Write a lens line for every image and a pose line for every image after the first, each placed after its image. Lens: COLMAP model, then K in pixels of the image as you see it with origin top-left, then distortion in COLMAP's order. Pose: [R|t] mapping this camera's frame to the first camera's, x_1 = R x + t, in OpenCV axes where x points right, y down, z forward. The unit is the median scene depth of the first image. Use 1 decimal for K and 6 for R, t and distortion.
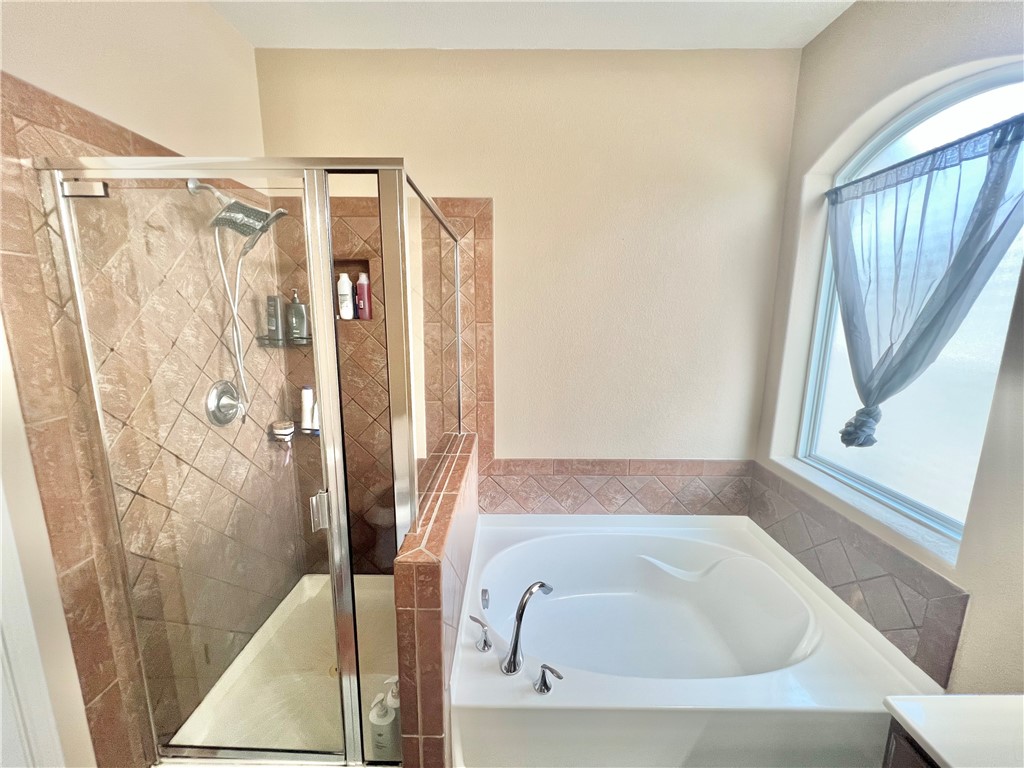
lens RADIAL K [[411.3, 0, 510.9], [0, 411.3, 380.8], [0, 0, 1]] dist [0.001469, 0.000252]
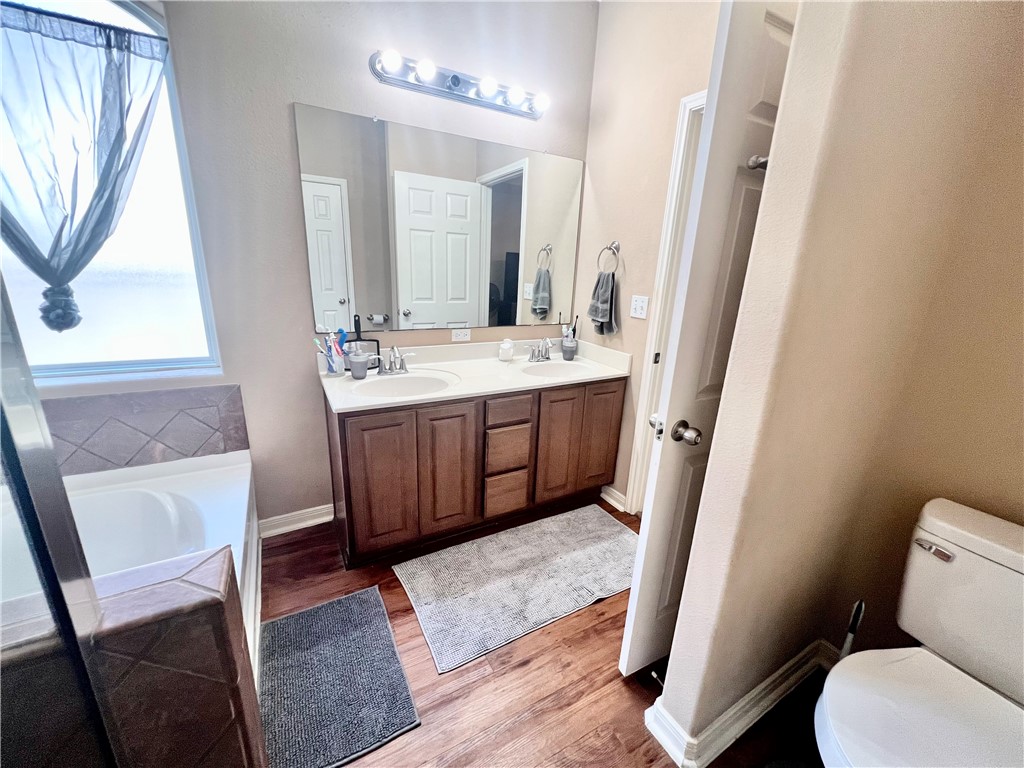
lens RADIAL K [[411.3, 0, 509.6], [0, 411.3, 386.2], [0, 0, 1]] dist [0.001469, 0.000252]
pose [[-0.492150, -0.271591, 0.827059, -0.544746], [0.105989, 0.924322, 0.366600, 0.043446], [-0.864034, 0.268081, -0.426119, 0.600935]]
